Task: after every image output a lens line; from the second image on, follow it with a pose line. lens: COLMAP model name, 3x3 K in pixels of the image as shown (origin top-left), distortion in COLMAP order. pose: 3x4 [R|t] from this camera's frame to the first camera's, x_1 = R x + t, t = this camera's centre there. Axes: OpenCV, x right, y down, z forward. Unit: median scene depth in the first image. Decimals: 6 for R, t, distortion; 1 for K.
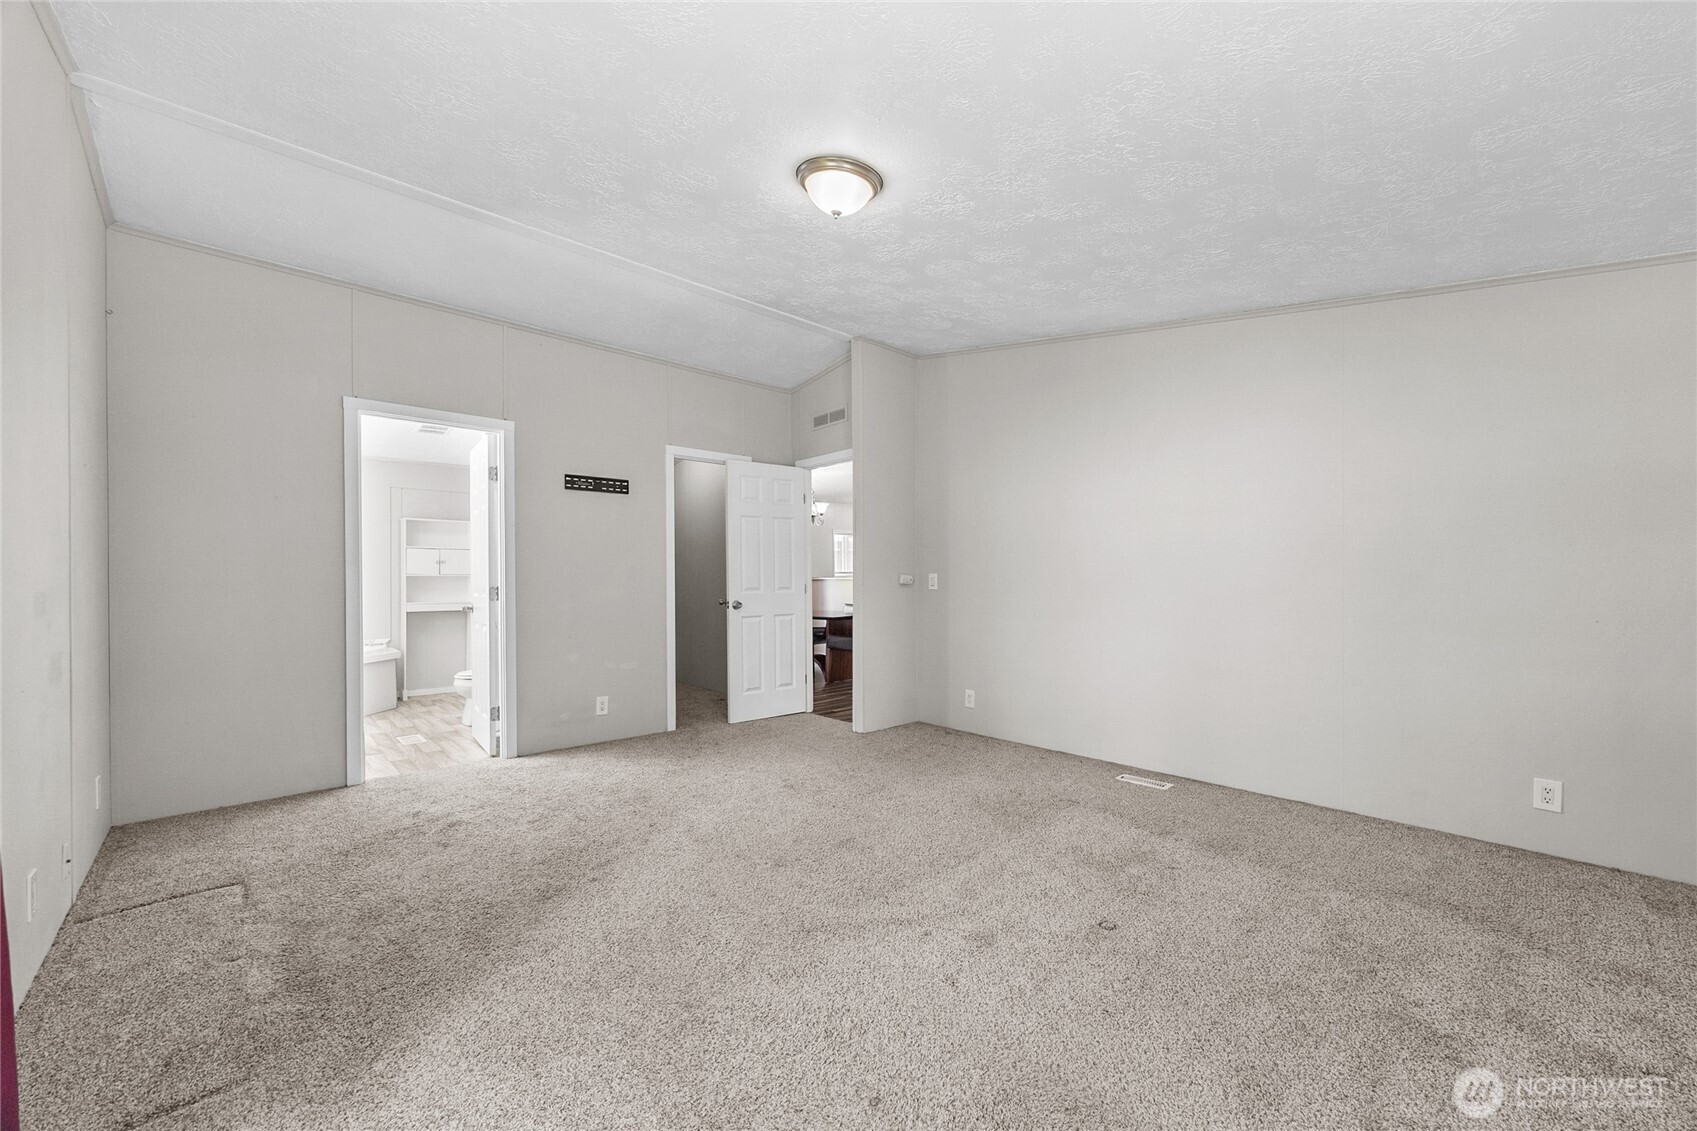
lens RADIAL K [[651.2, 0, 843.1], [0, 651.2, 576.1], [0, 0, 1]] dist [-0.001719, 0.000090]
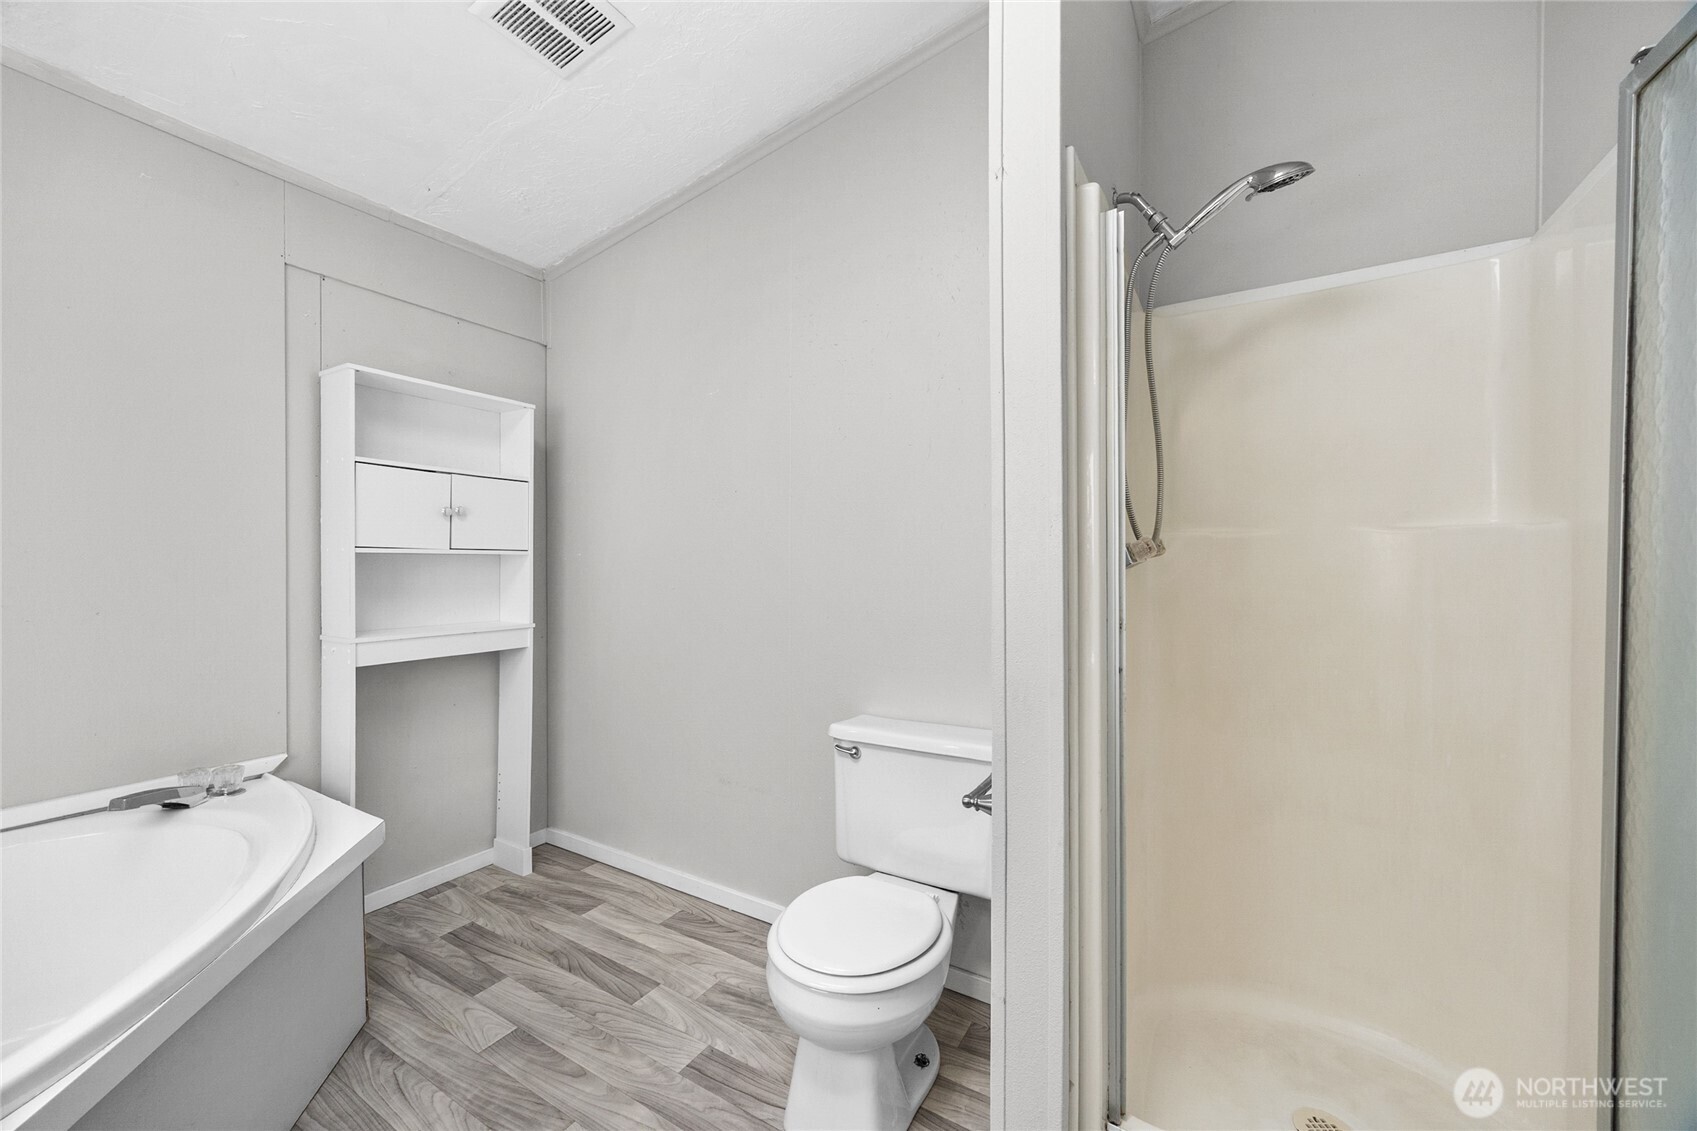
lens RADIAL K [[651.2, 0, 859.7], [0, 651.2, 569.5], [0, 0, 1]] dist [-0.001719, 0.000090]
pose [[0.957051, 0.005666, 0.289864, -0.527067], [-0.010514, 0.999830, 0.015169, 0.000447], [-0.289729, -0.017565, 0.956948, 0.626968]]
